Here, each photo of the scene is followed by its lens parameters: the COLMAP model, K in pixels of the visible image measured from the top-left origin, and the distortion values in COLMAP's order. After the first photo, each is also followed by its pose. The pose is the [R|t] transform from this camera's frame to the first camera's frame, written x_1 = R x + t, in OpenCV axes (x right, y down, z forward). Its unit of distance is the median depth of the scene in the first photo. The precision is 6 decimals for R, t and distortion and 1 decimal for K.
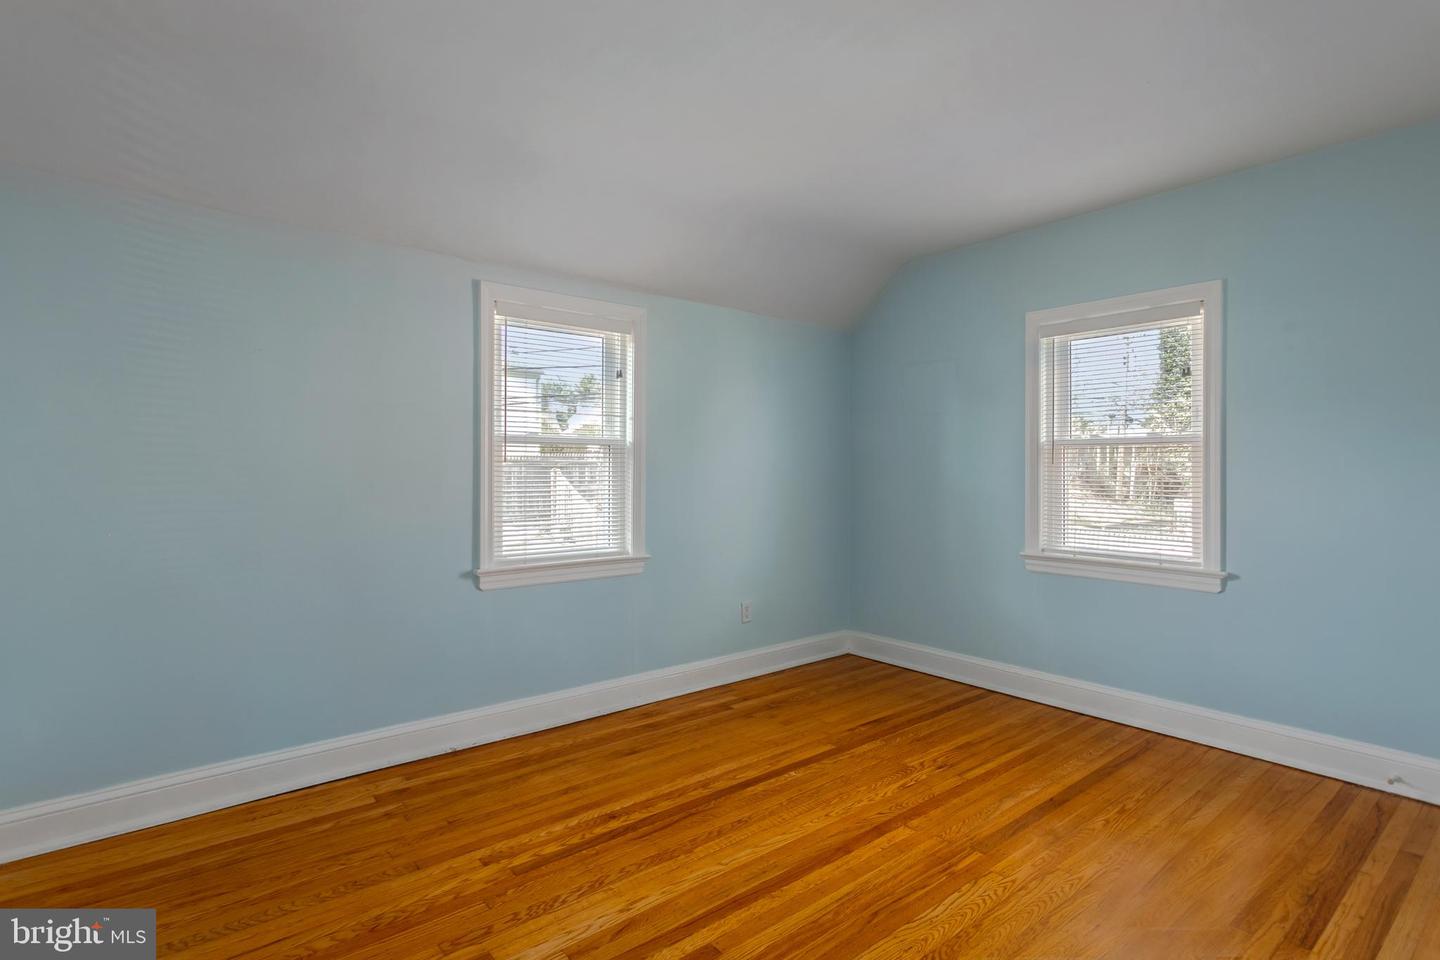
lens RADIAL K [[750.6, 0, 725.2], [0, 750.6, 474.0], [0, 0, 1]] dist [-0.002840, -0.000108]
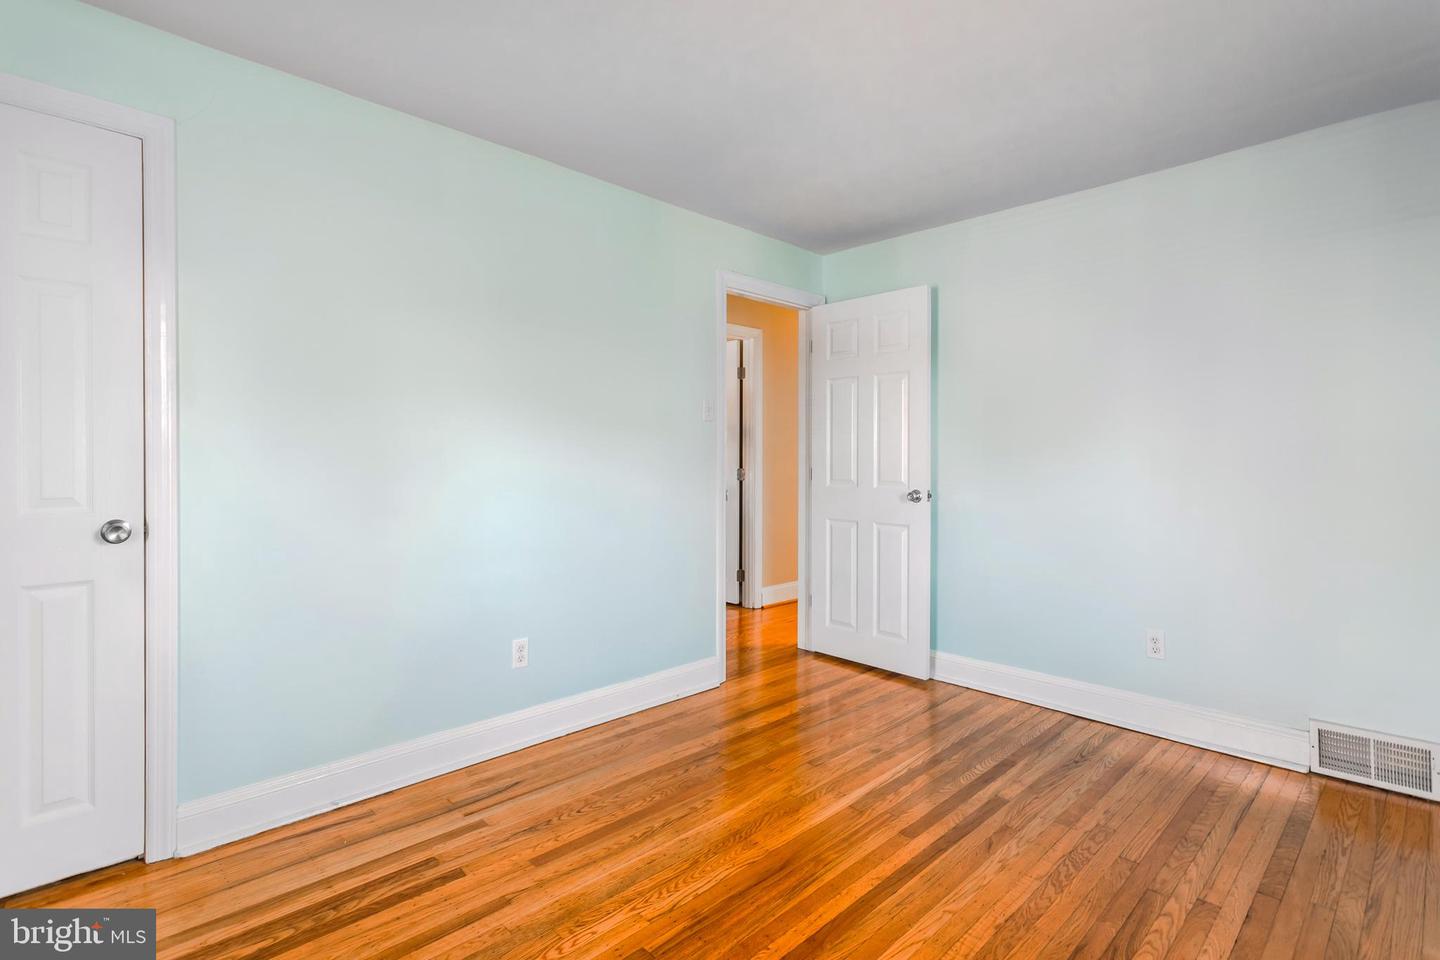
lens RADIAL K [[711.2, 0, 719.3], [0, 711.2, 473.0], [0, 0, 1]] dist [0.005739, 0.001113]
pose [[-0.997887, -0.001211, -0.064968, 0.205843], [-0.002516, 0.999797, 0.020009, -0.010355], [0.064931, 0.020130, -0.997687, 1.155148]]
